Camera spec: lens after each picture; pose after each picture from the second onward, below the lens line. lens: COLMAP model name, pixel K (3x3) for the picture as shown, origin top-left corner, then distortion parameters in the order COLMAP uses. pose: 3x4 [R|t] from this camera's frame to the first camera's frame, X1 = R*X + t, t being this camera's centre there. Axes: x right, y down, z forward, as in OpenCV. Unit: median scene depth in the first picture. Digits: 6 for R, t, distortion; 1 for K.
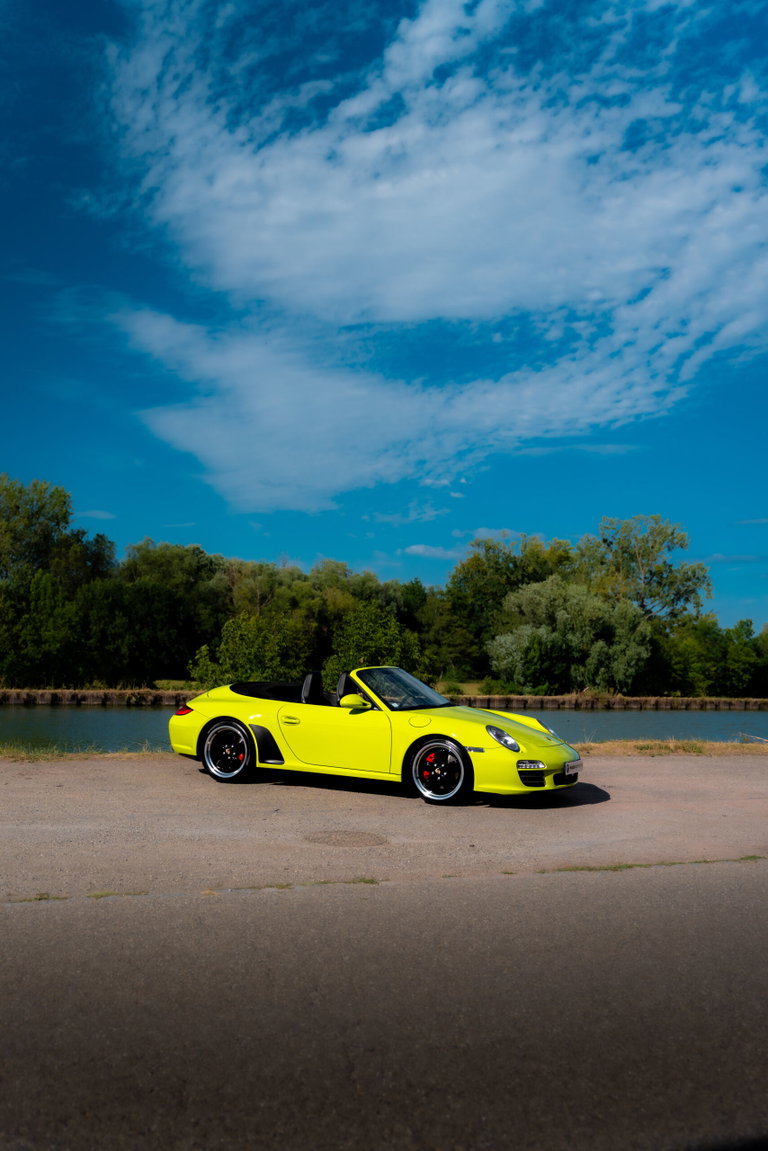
lens RADIAL K [[1087.1, 0, 374.1], [0, 1087.1, 604.6], [0, 0, 1]] dist [0.009532, 0.000000]
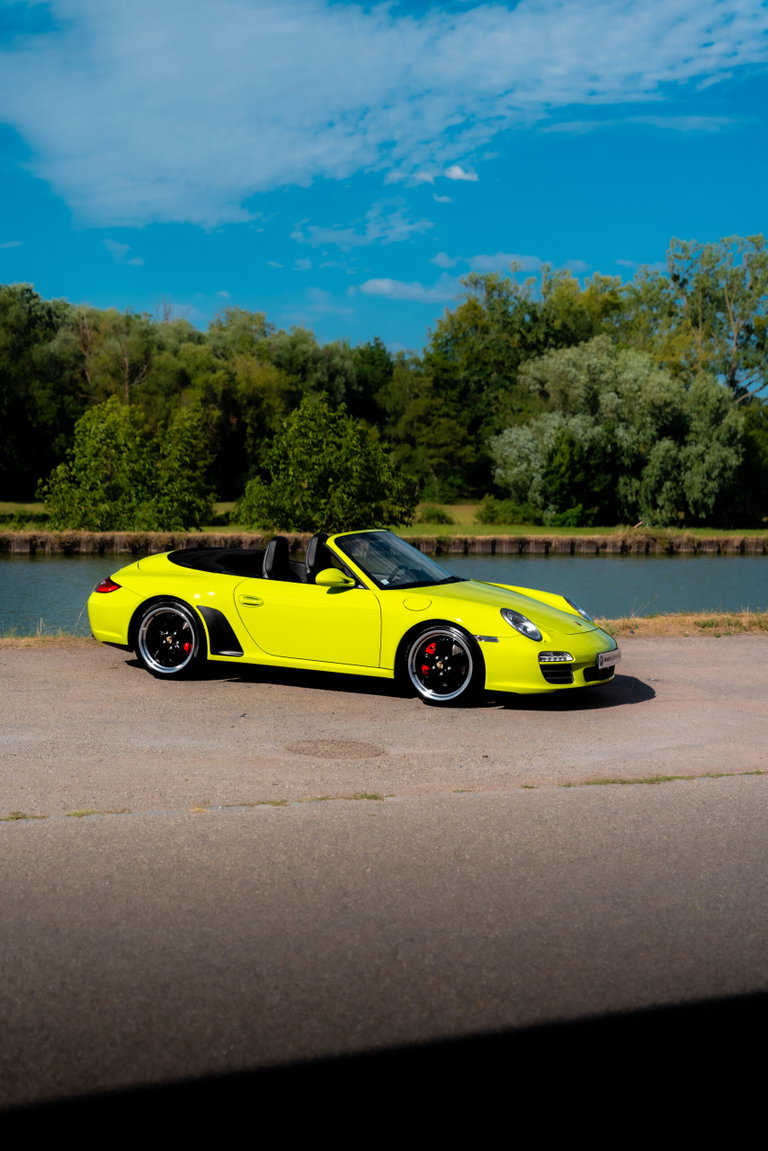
lens RADIAL K [[1763.1, 0, 414.9], [0, 1763.1, 600.6], [0, 0, 1]] dist [0.040274, 0.000000]
pose [[0.997989, -0.001316, 0.063376, -0.039074], [-0.006937, 0.991513, 0.129826, -0.057768], [-0.063009, -0.130005, 0.989509, -0.255638]]
